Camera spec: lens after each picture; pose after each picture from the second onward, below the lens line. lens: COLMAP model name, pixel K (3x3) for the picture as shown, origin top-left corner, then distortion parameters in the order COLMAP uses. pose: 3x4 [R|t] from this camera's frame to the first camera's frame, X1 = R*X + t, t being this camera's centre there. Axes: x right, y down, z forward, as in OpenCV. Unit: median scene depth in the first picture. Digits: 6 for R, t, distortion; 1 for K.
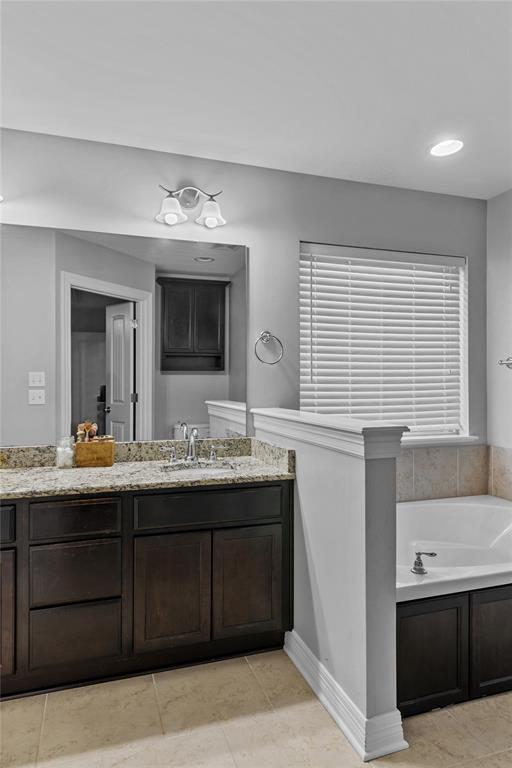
lens RADIAL K [[464.1, 0, 256.0], [0, 464.1, 384.0], [0, 0, 1]] dist [0.001741, -0.001042]
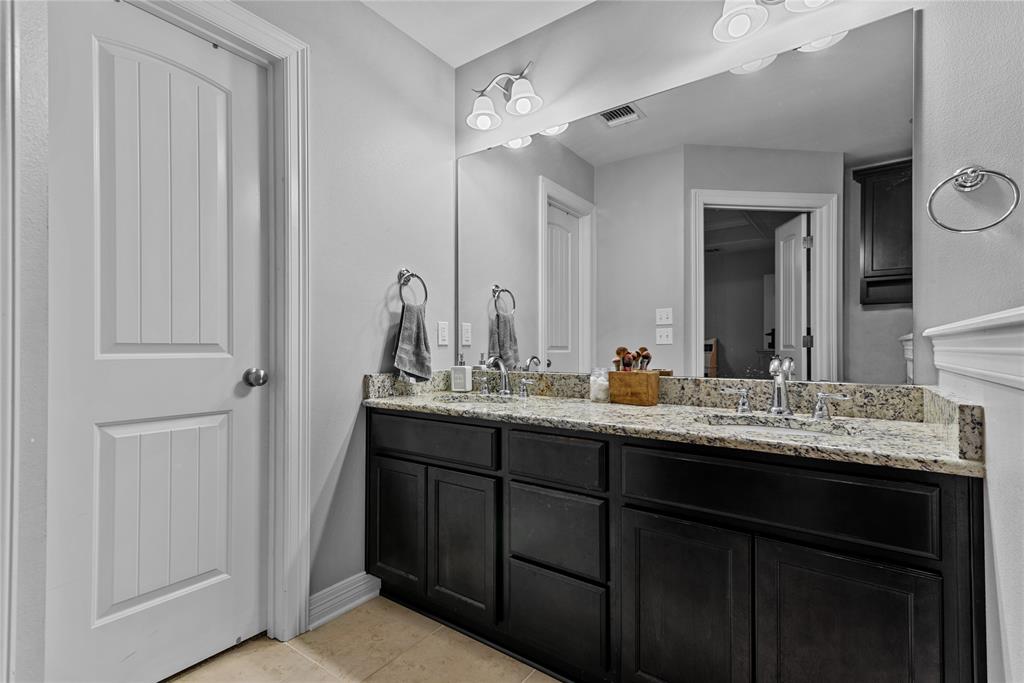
lens RADIAL K [[466.9, 0, 518.0], [0, 466.9, 345.4], [0, 0, 1]] dist [0.021709, -0.000315]
pose [[0.589408, -0.003436, -0.807828, 0.166873], [0.002359, 0.999994, -0.002532, 0.082523], [0.807832, -0.000413, 0.589413, 0.397498]]
